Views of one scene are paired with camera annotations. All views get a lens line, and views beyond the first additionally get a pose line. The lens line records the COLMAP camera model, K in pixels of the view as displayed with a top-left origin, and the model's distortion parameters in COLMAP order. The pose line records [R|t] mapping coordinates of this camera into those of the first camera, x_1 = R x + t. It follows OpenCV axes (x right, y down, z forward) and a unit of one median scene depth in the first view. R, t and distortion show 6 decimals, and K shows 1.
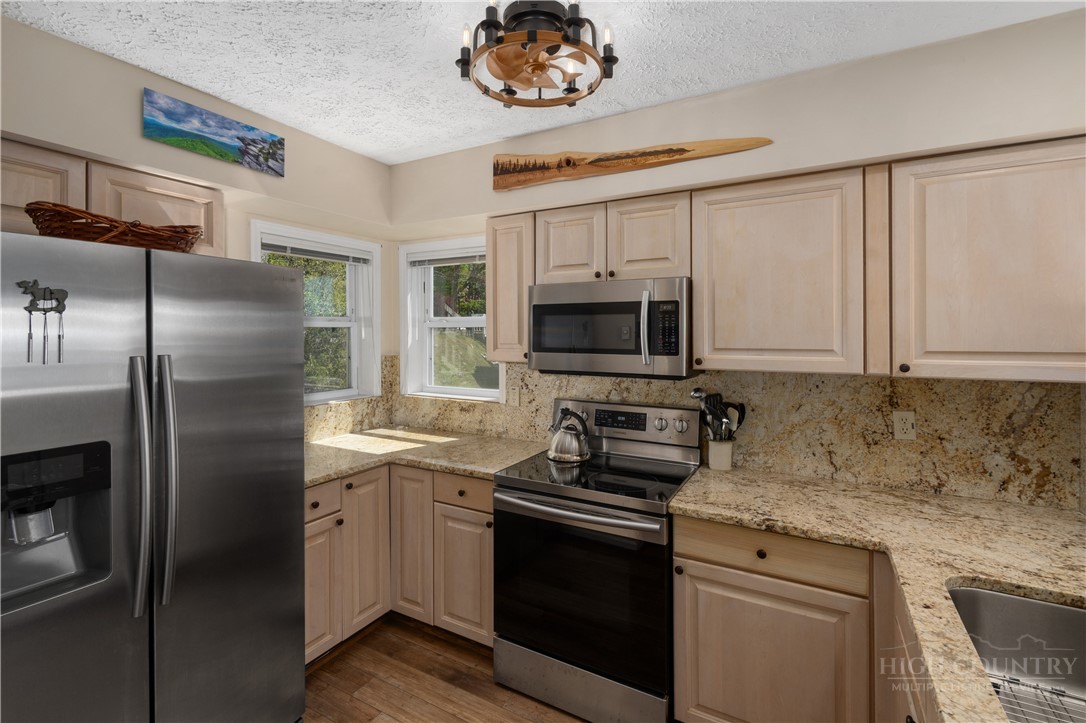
lens RADIAL K [[492.1, 0, 543.8], [0, 492.1, 328.2], [0, 0, 1]] dist [0.000924, -0.000316]
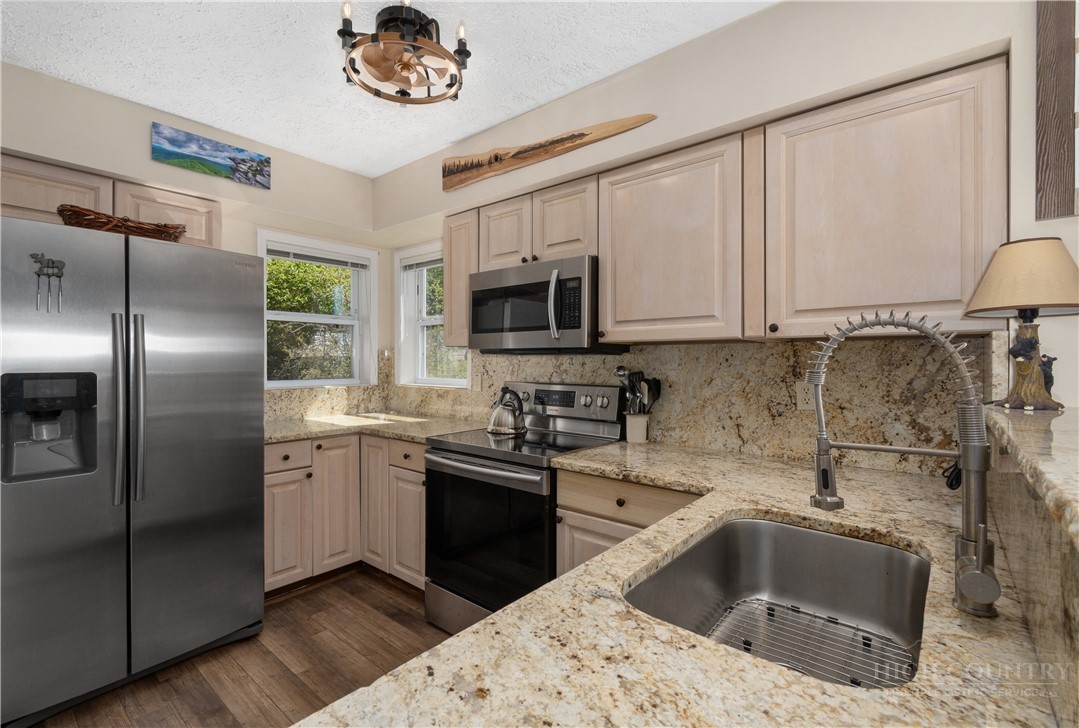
lens RADIAL K [[496.7, 0, 534.9], [0, 496.7, 362.2], [0, 0, 1]] dist [0.002026, 0.000266]
pose [[0.978860, 0.001676, -0.204524, 0.390276], [-0.001695, 0.999999, 0.000082, 0.126752], [0.204524, 0.000266, 0.978861, -0.071378]]
